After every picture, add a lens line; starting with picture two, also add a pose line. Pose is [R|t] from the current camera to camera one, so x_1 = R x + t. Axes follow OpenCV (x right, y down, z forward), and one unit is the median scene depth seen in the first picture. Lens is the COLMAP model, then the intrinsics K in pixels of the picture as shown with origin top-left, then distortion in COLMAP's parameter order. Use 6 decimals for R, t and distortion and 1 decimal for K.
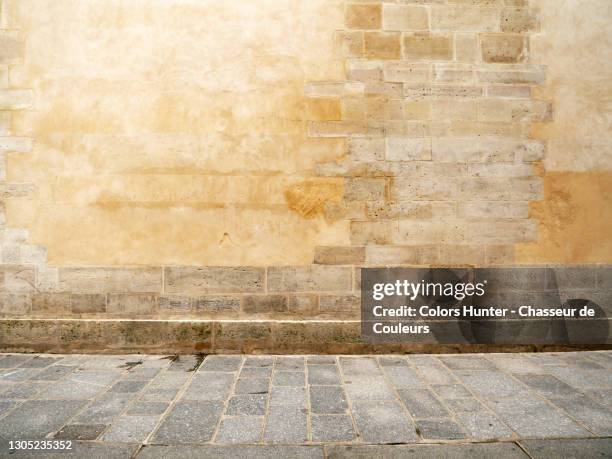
lens RADIAL K [[413.6, 0, 310.0], [0, 413.6, 231.3], [0, 0, 1]] dist [-0.033931, -0.000632]
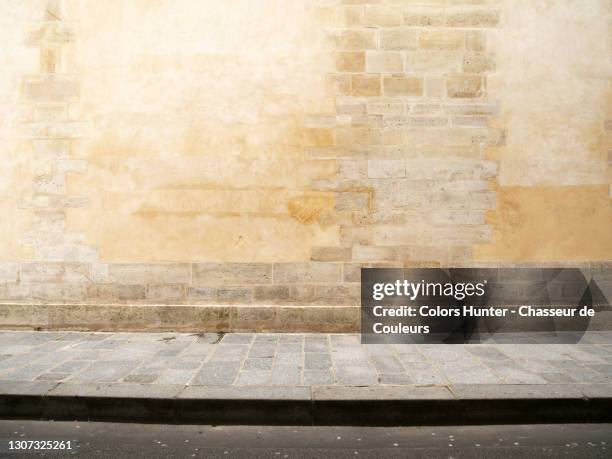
lens RADIAL K [[413.6, 0, 304.3], [0, 413.6, 228.3], [0, 0, 1]] dist [-0.033931, -0.000632]
pose [[0.999493, -0.000838, -0.031822, 0.030106], [0.000473, 0.999934, -0.011465, -0.005828], [0.031829, 0.011444, 0.999428, -0.249055]]
